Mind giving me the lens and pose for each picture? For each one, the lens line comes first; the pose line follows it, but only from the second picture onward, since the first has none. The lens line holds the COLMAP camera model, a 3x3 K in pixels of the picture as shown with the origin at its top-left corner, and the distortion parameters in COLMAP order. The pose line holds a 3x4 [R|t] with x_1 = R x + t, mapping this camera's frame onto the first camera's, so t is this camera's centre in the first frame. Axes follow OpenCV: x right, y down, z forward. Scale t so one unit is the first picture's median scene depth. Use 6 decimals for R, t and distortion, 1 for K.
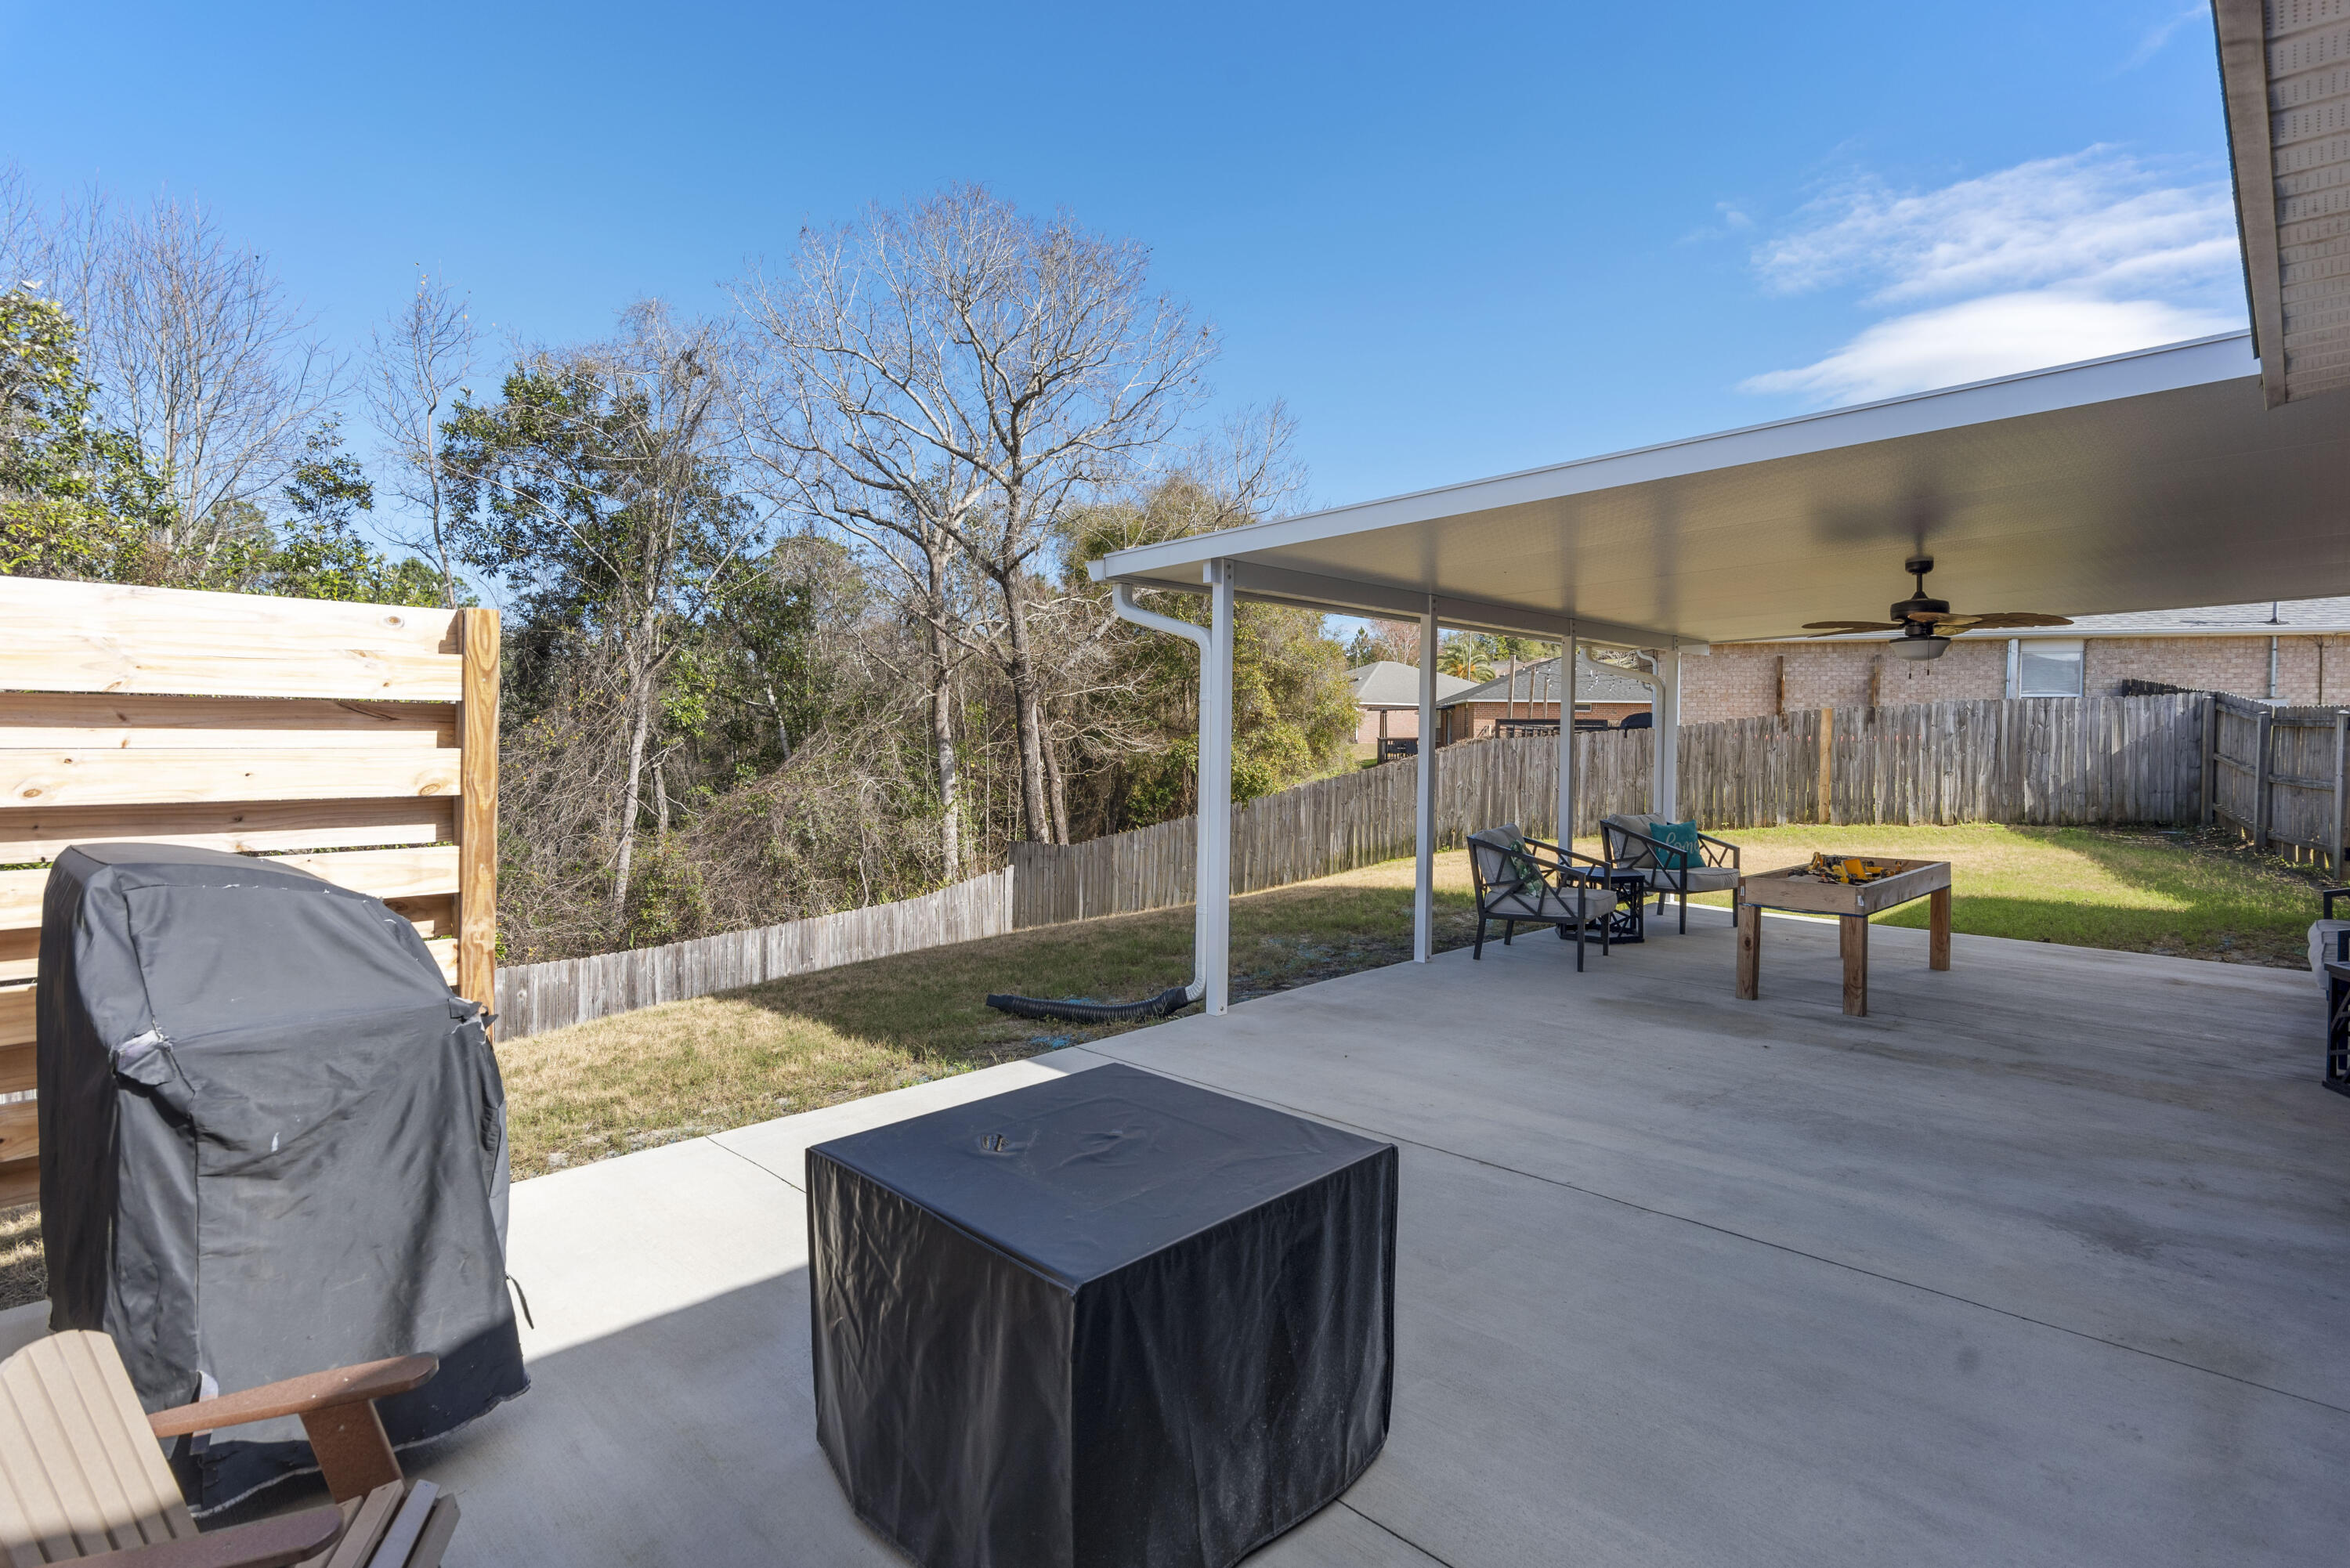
lens RADIAL K [[1171.0, 0, 1174.5], [0, 1171.0, 750.8], [0, 0, 1]] dist [0.001150, -0.000291]
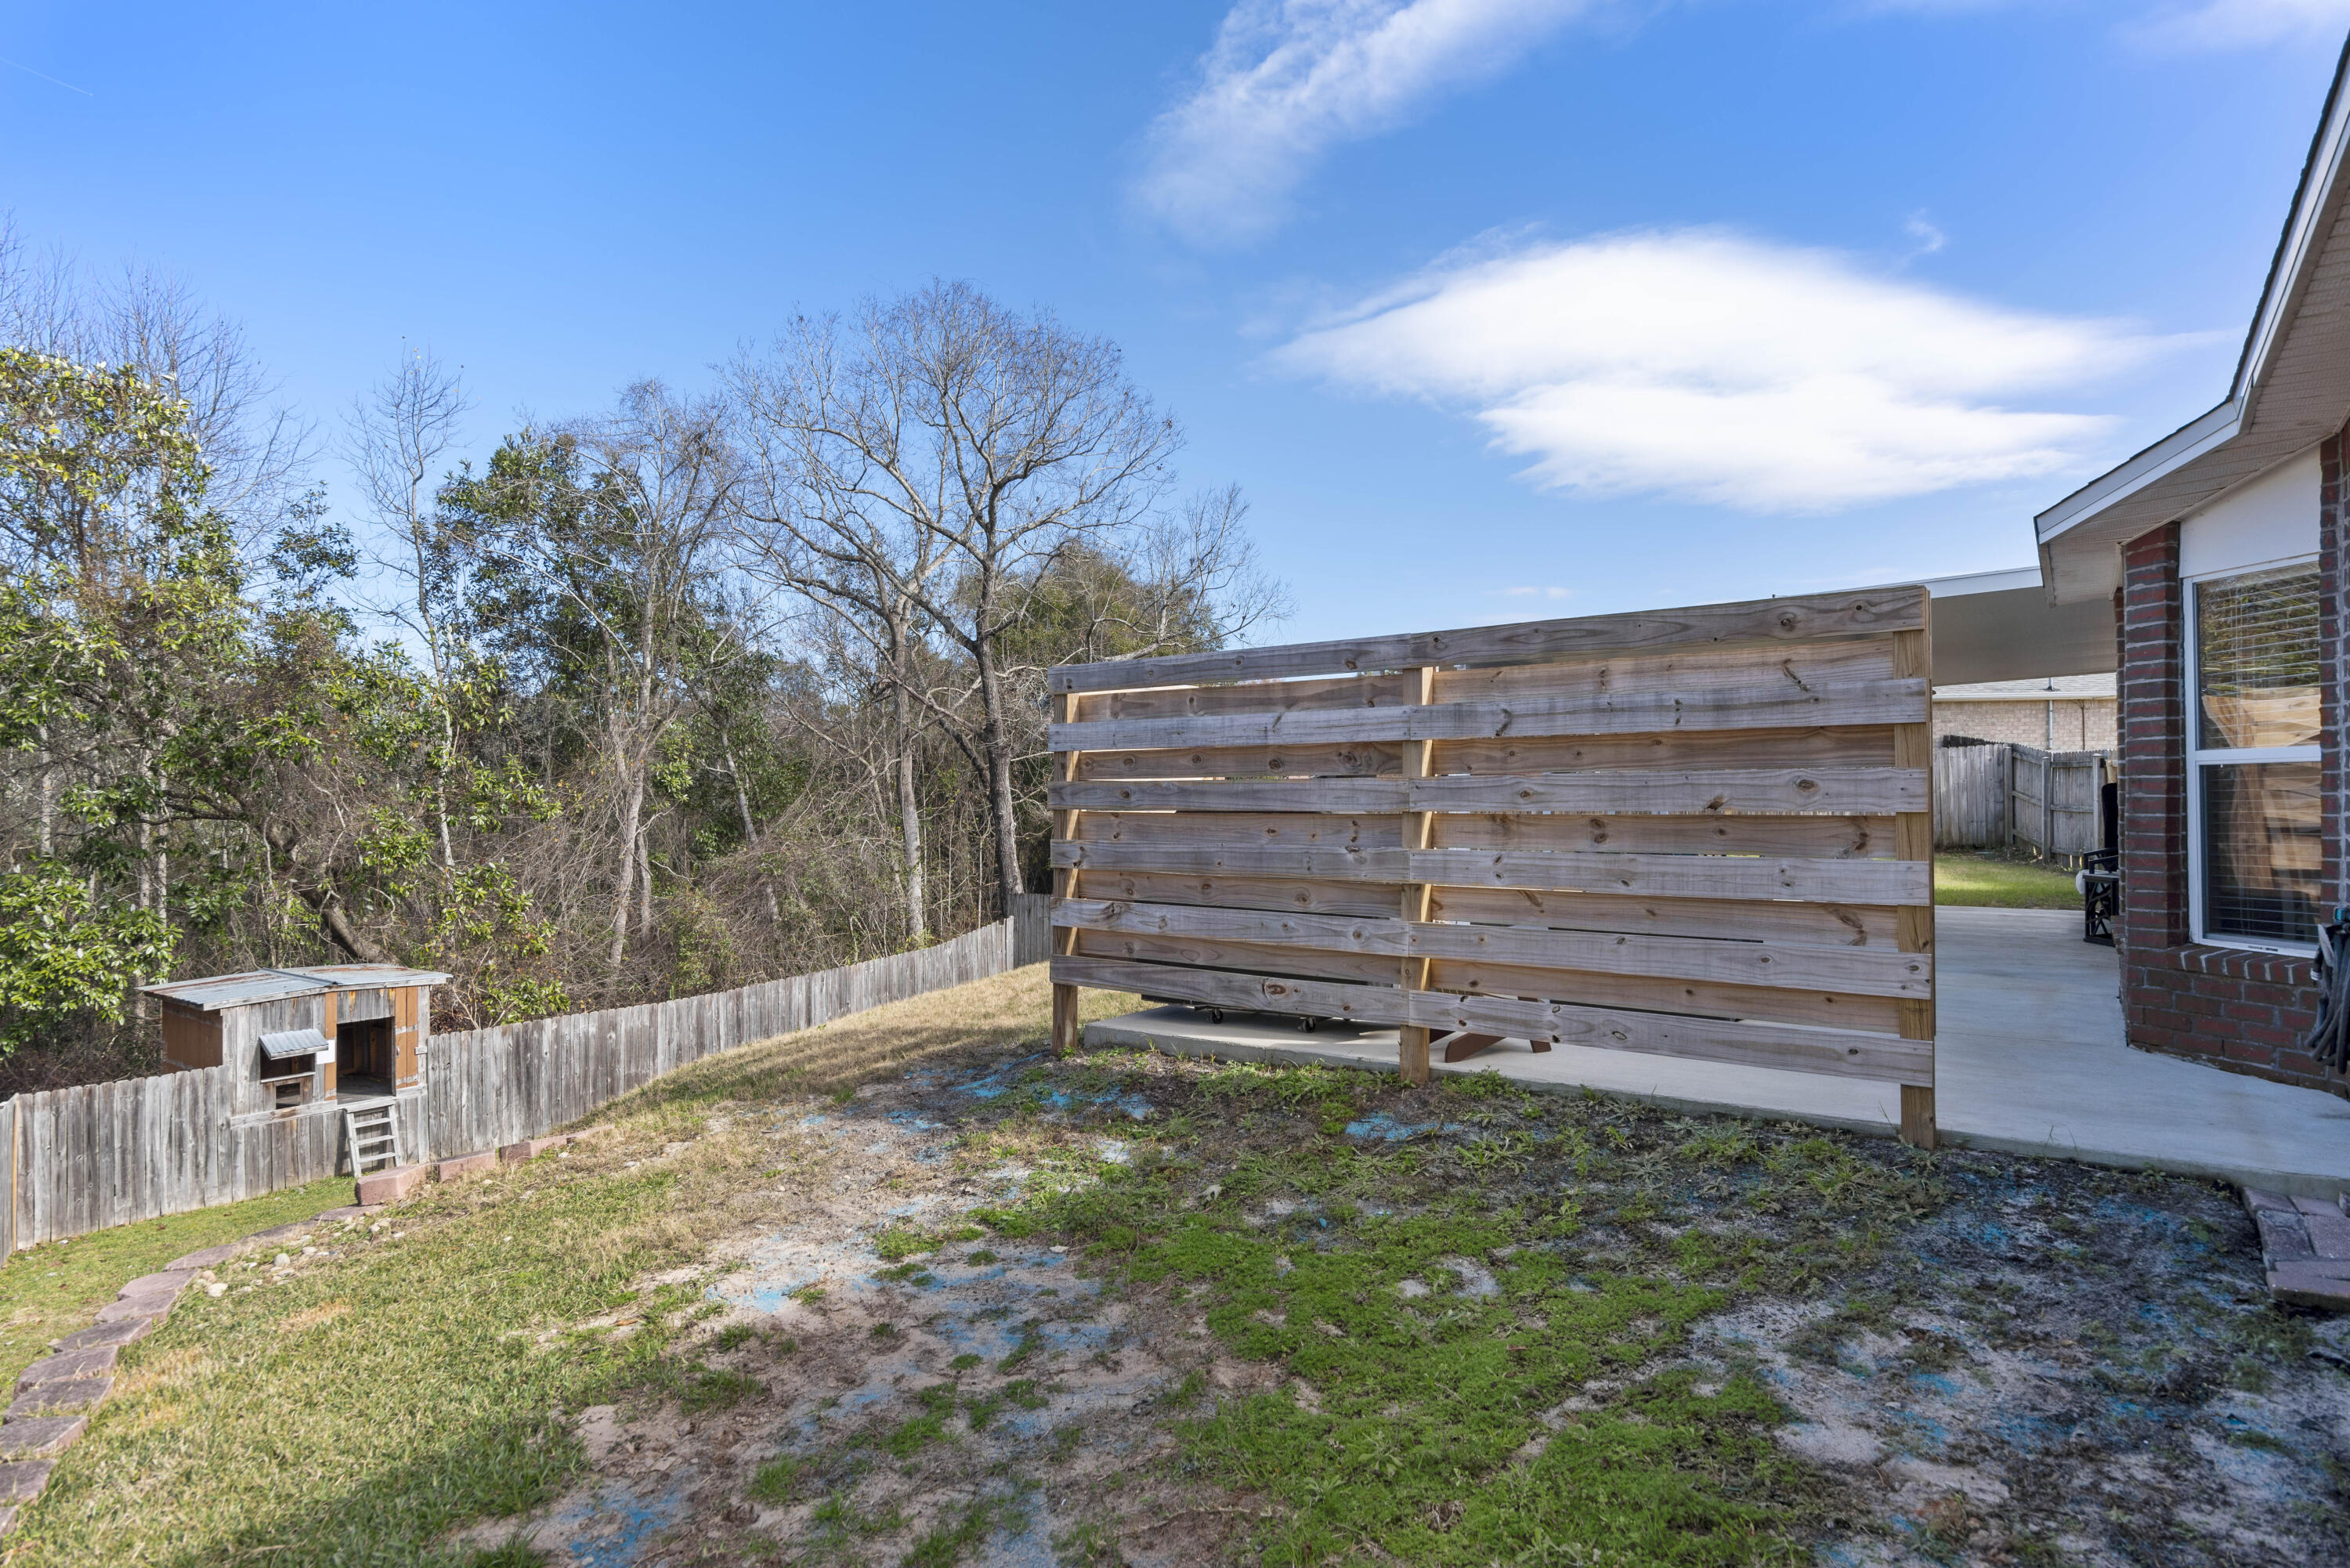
lens RADIAL K [[1258.8, 0, 1179.0], [0, 1258.8, 790.1], [0, 0, 1]] dist [-0.003557, 0.002071]
pose [[0.989758, -0.012837, 0.142178, -0.167241], [0.016711, 0.999520, -0.026088, 0.017141], [-0.141775, 0.028196, 0.989497, -0.183461]]
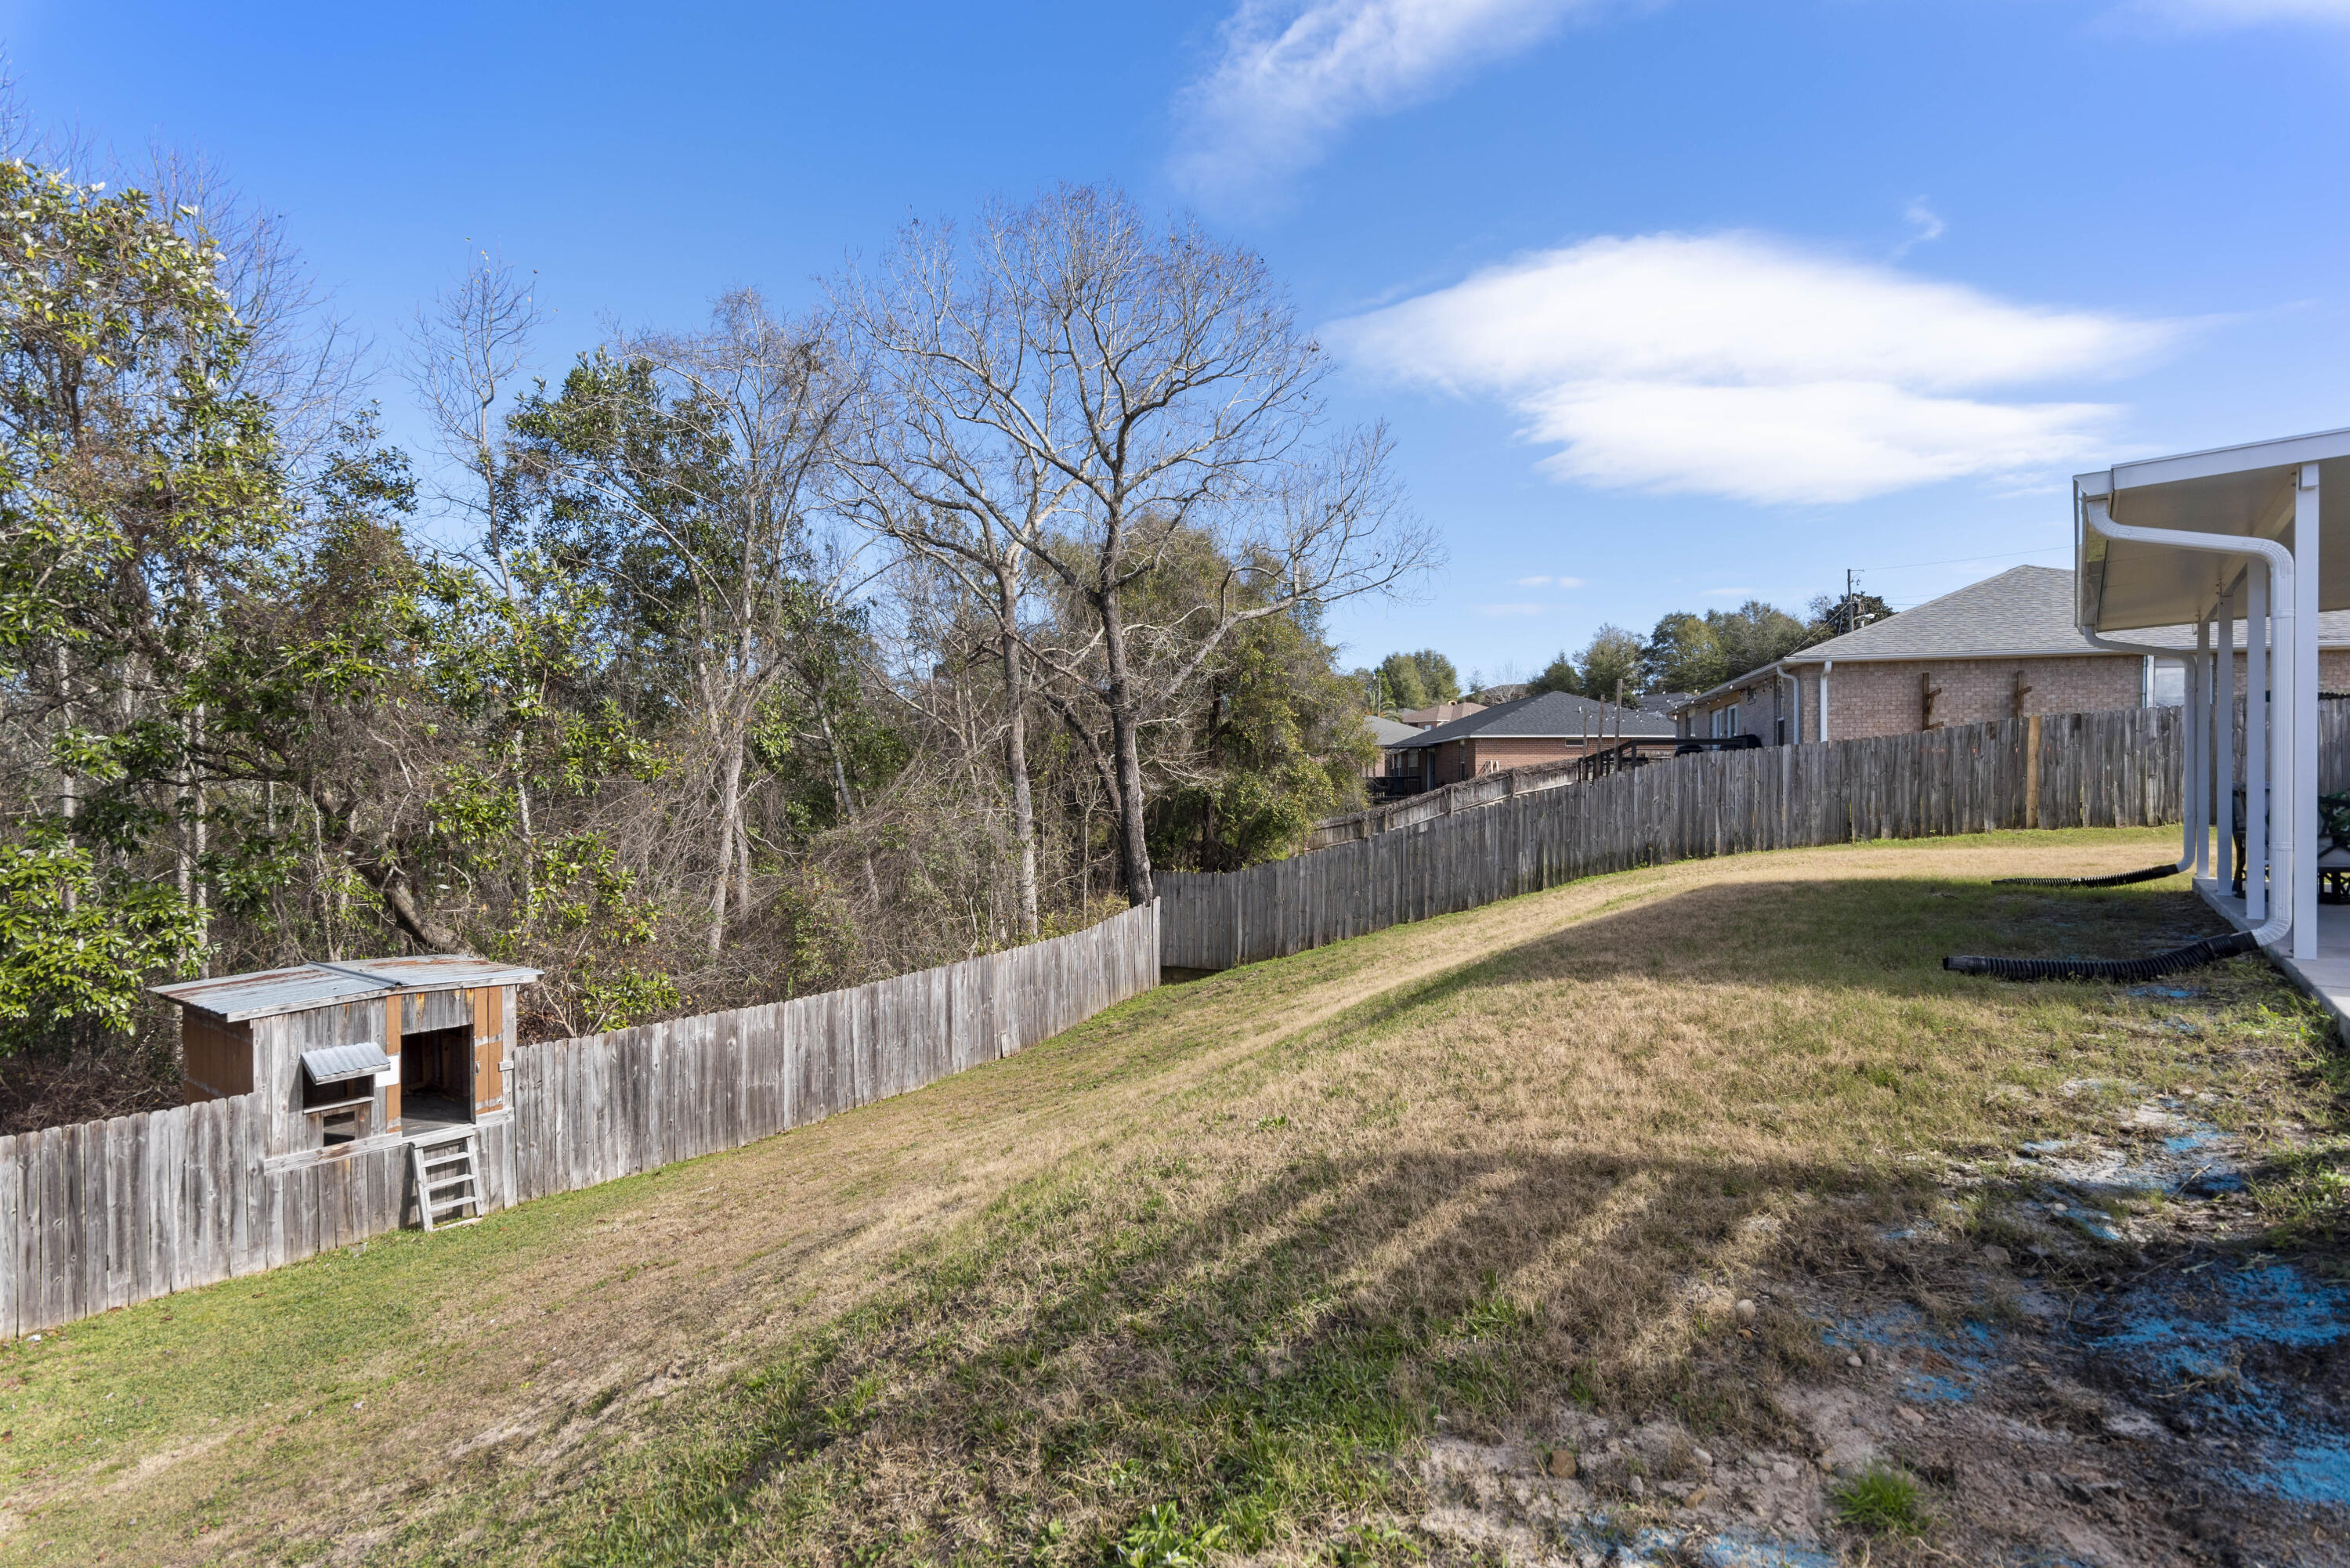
lens RADIAL K [[1185.9, 0, 1172.3], [0, 1185.9, 793.2], [0, 0, 1]] dist [0.012311, -0.000622]
pose [[0.991353, -0.013050, 0.130575, -0.280766], [0.014480, 0.999845, -0.010006, 0.026270], [-0.130424, 0.011810, 0.991388, 0.047375]]
